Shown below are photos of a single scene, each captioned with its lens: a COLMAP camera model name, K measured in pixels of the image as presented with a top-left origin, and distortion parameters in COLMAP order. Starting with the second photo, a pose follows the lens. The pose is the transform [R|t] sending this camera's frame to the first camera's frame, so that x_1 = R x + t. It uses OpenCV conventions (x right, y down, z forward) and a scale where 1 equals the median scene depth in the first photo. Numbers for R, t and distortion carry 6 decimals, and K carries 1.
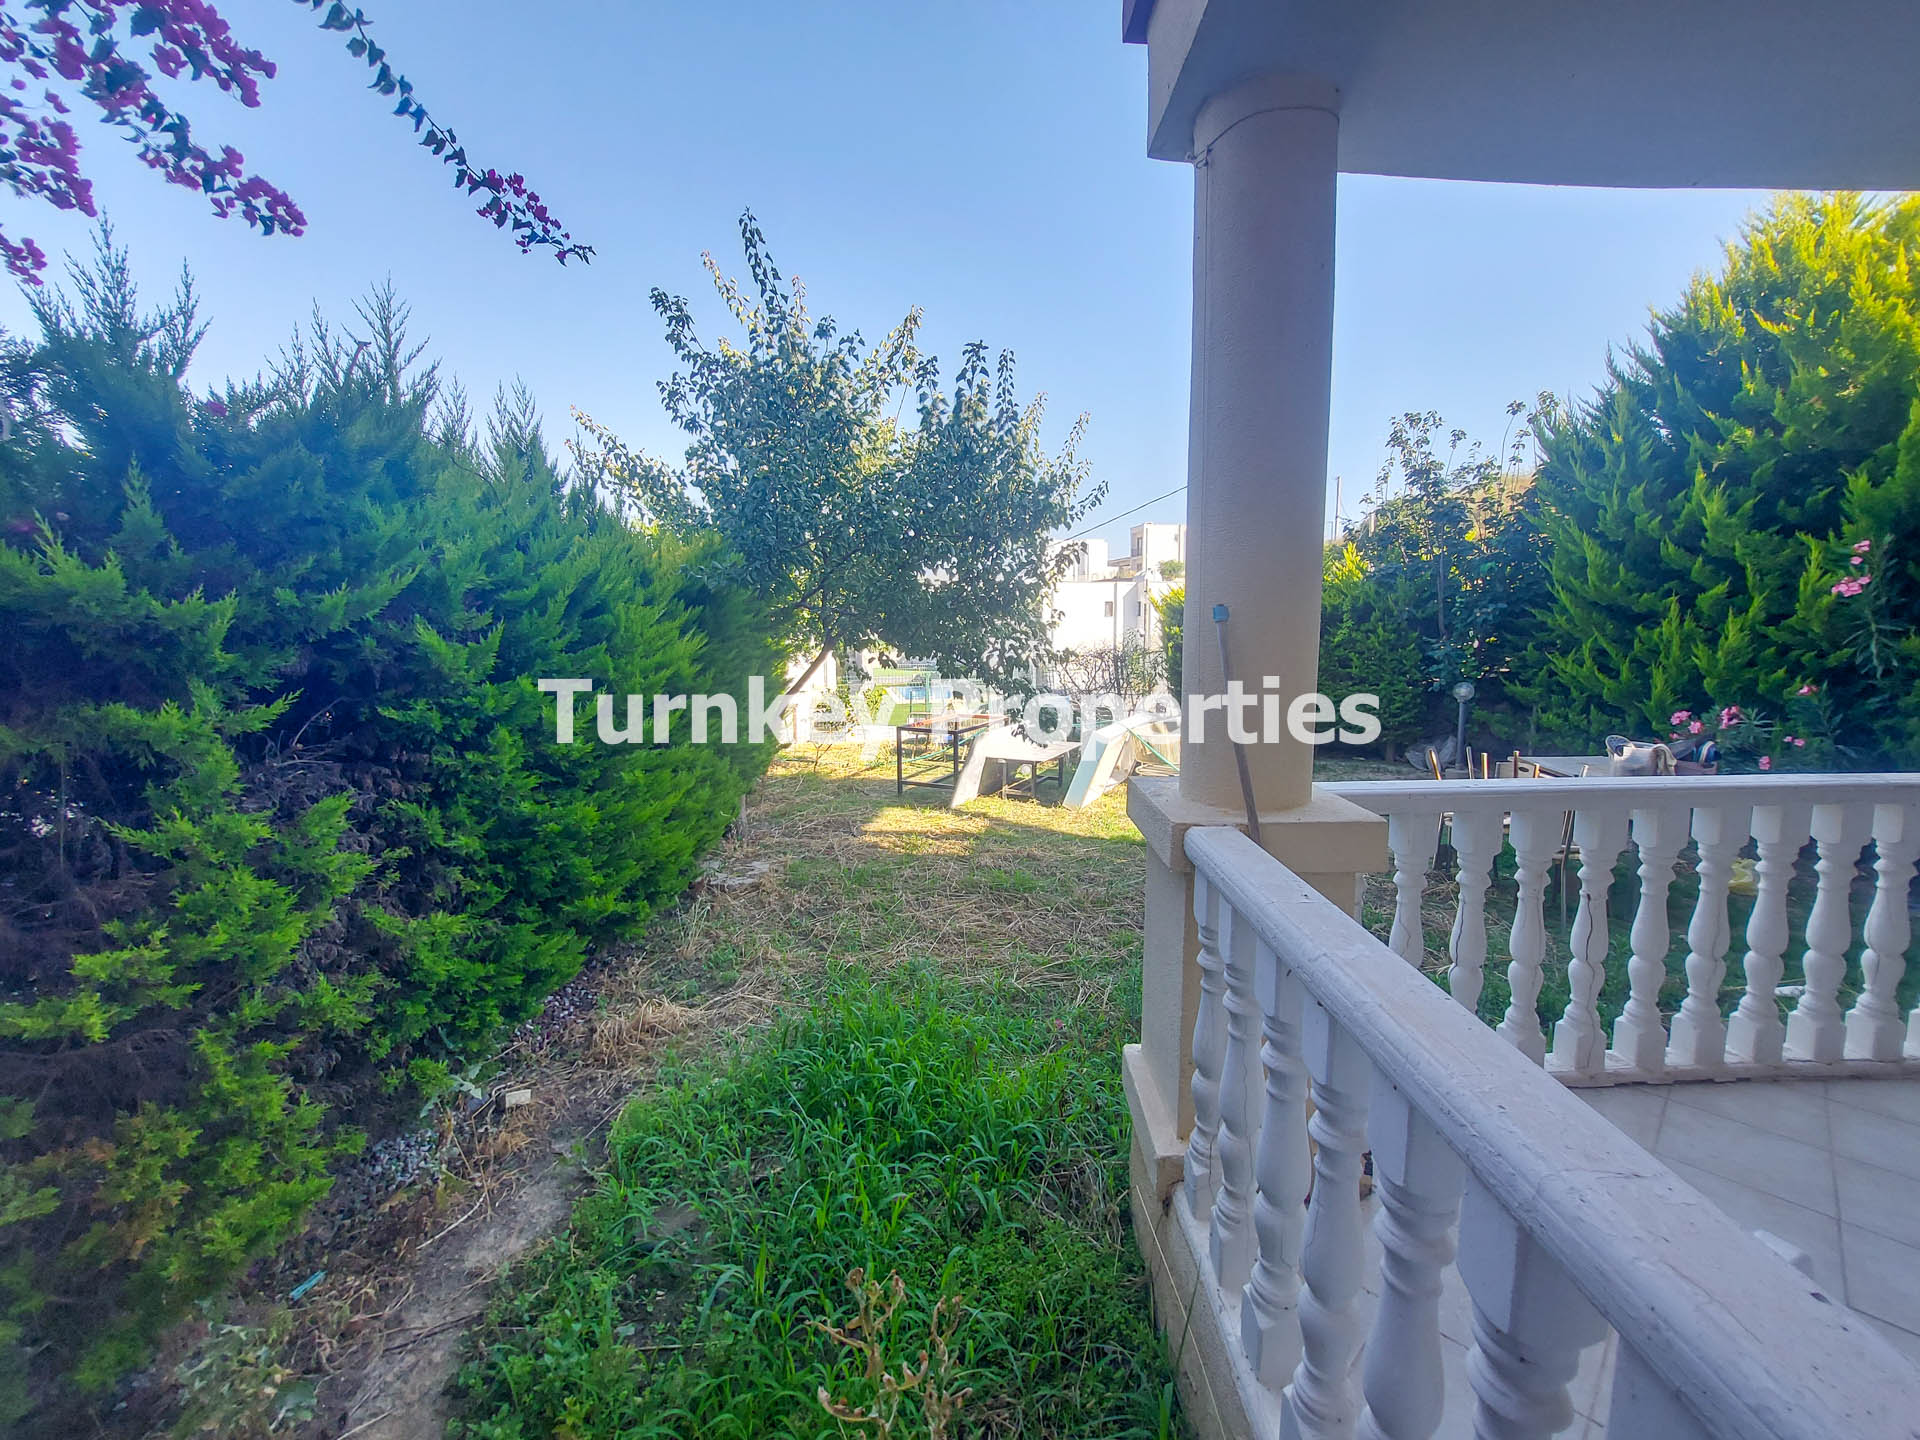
lens RADIAL K [[765.2, 0, 962.2], [0, 765.2, 695.3], [0, 0, 1]] dist [-0.017980, -0.000175]
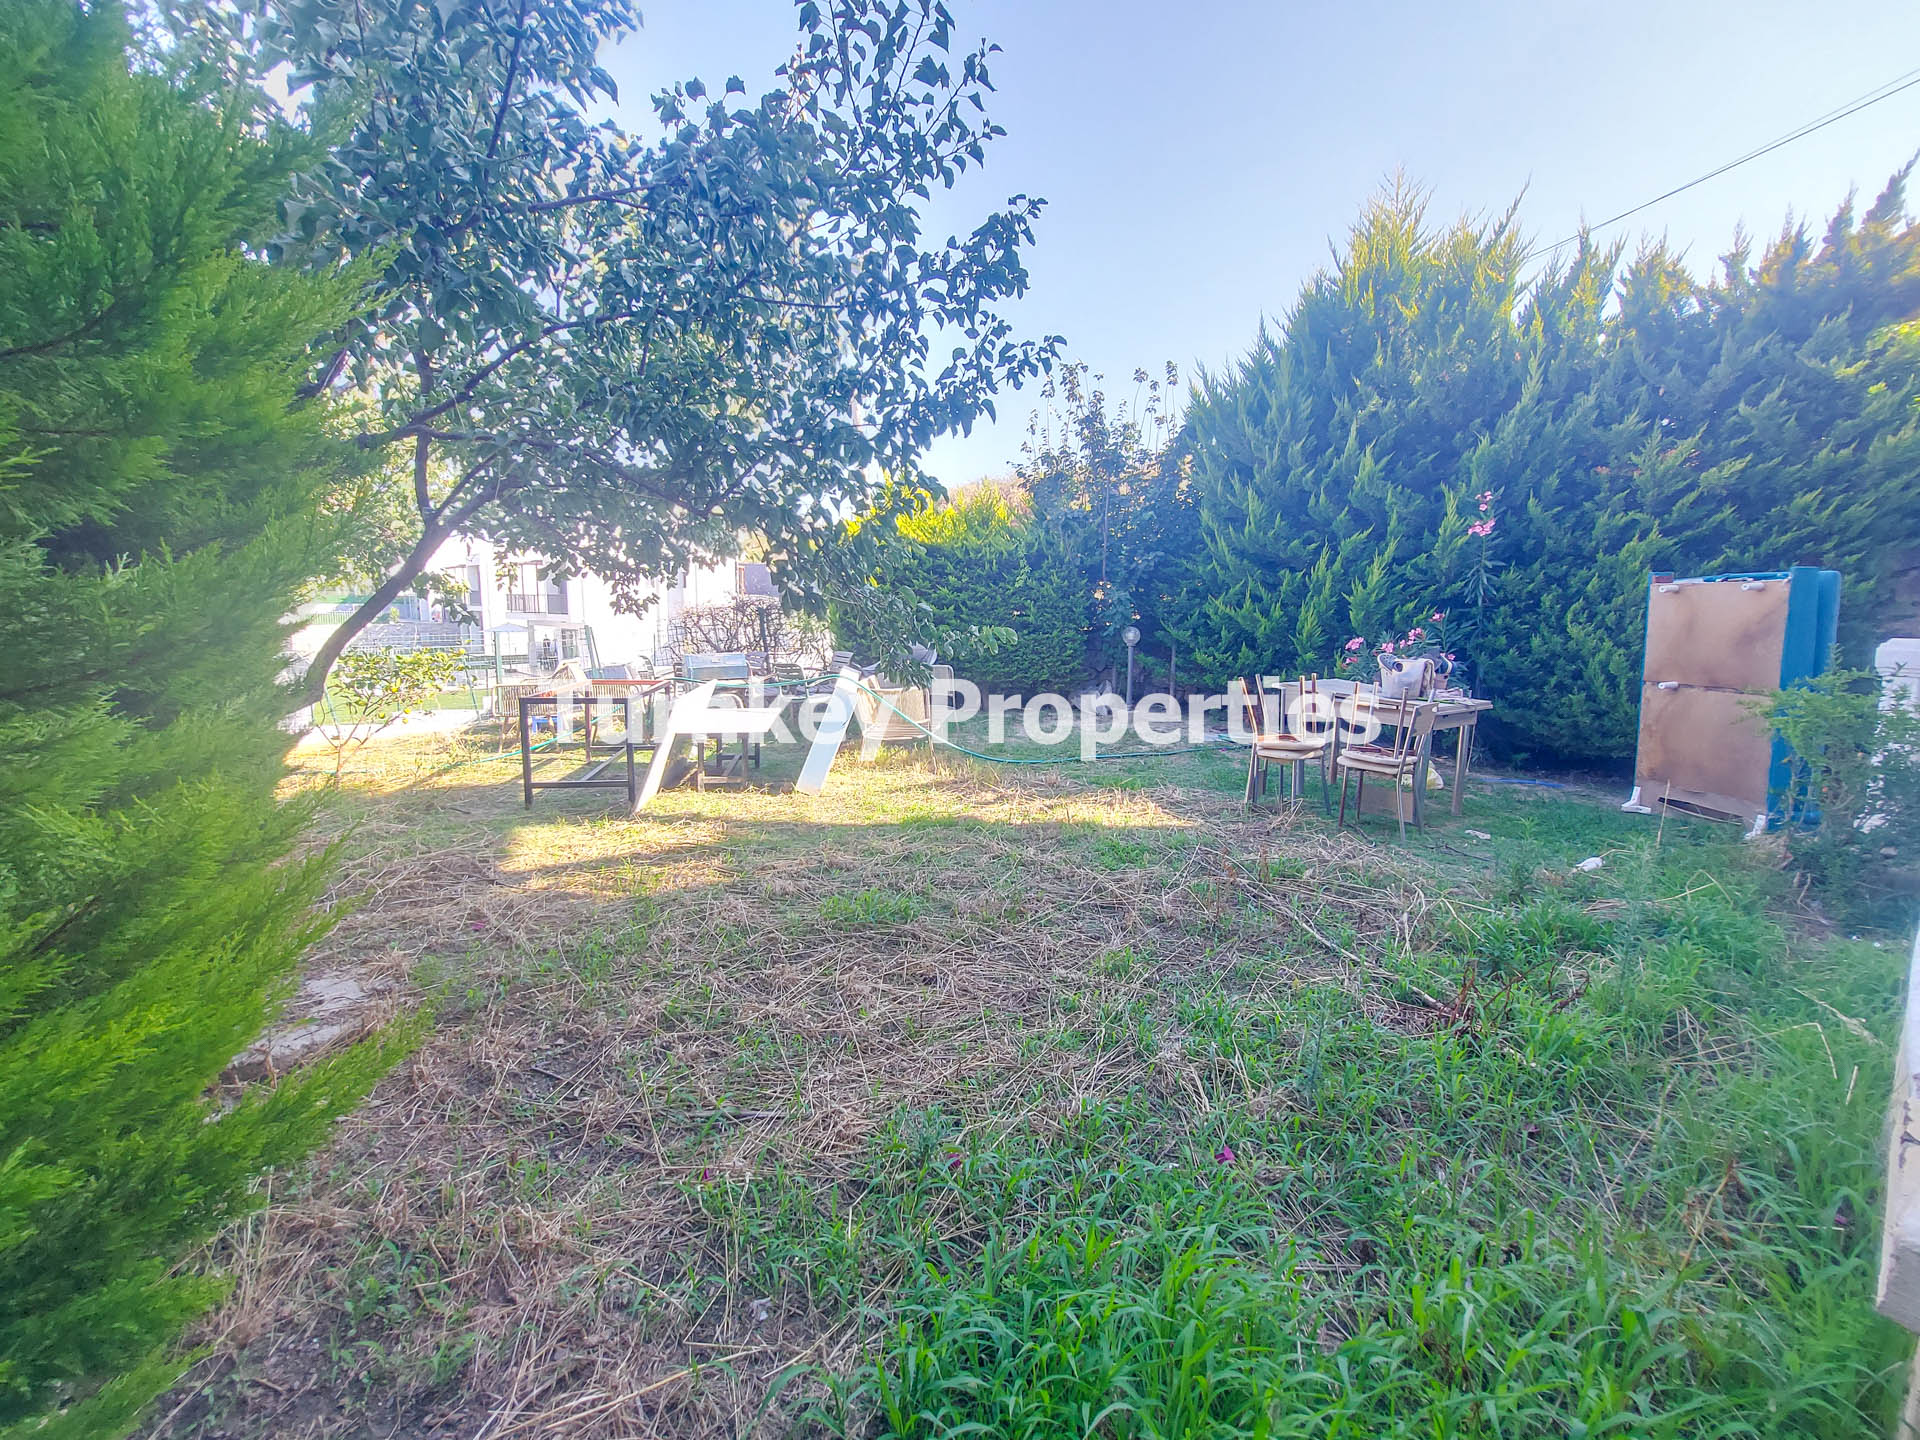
lens RADIAL K [[765.2, 0, 962.2], [0, 765.2, 695.3], [0, 0, 1]] dist [-0.017980, -0.000175]
pose [[0.815733, -0.049789, 0.576282, -0.178352], [0.036634, 0.998735, 0.034432, 0.040554], [-0.577267, -0.006975, 0.816525, 0.361872]]
